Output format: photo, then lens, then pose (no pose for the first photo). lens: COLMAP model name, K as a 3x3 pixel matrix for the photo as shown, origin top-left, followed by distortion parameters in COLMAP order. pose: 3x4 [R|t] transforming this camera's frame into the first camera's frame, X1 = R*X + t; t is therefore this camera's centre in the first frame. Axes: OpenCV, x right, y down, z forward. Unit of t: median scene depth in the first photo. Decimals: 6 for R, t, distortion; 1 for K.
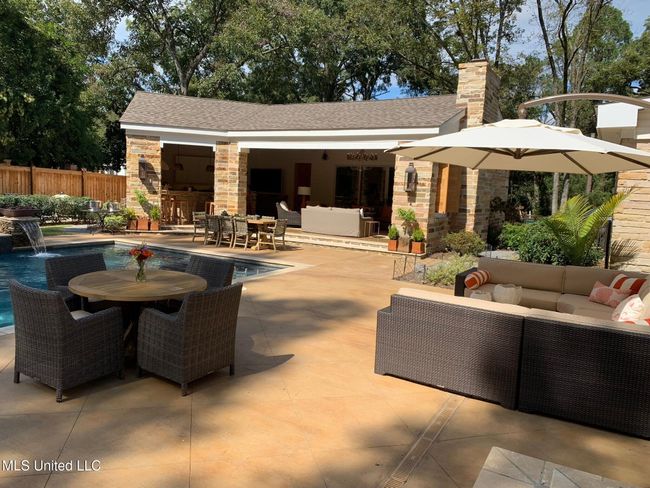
lens RADIAL K [[492.4, 0, 323.1], [0, 492.4, 244.3], [0, 0, 1]] dist [0.013442, -0.004829]
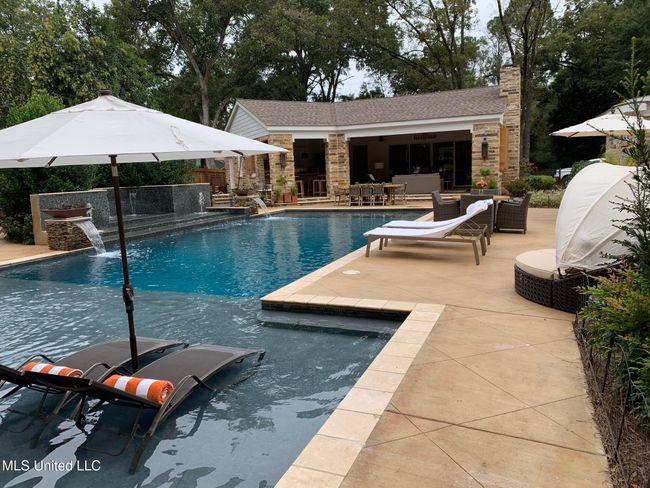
lens RADIAL K [[492.4, 0, 322.9], [0, 492.4, 245.1], [0, 0, 1]] dist [0.013442, -0.004829]
pose [[0.986341, -0.108941, 0.123547, -0.448875], [0.104112, 0.993551, 0.044915, 0.037741], [-0.127644, -0.031438, 0.991322, -0.391786]]
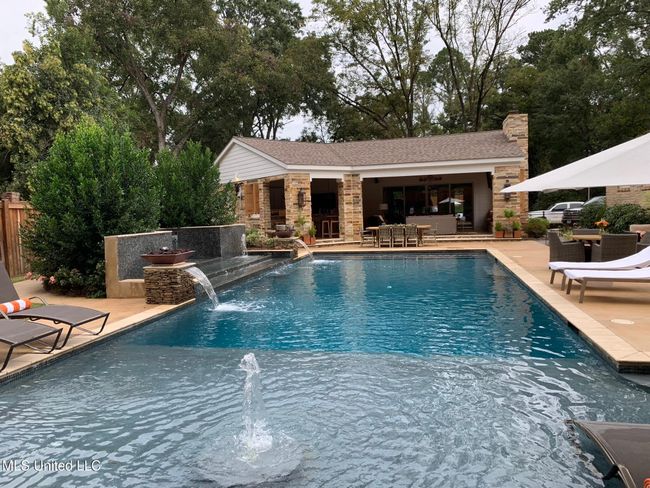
lens RADIAL K [[492.4, 0, 326.4], [0, 492.4, 246.3], [0, 0, 1]] dist [0.013442, -0.004829]
pose [[0.946957, -0.106132, 0.303329, -0.706924], [0.117467, 0.992889, -0.019314, 0.006262], [-0.299122, 0.053921, 0.952690, -0.258669]]
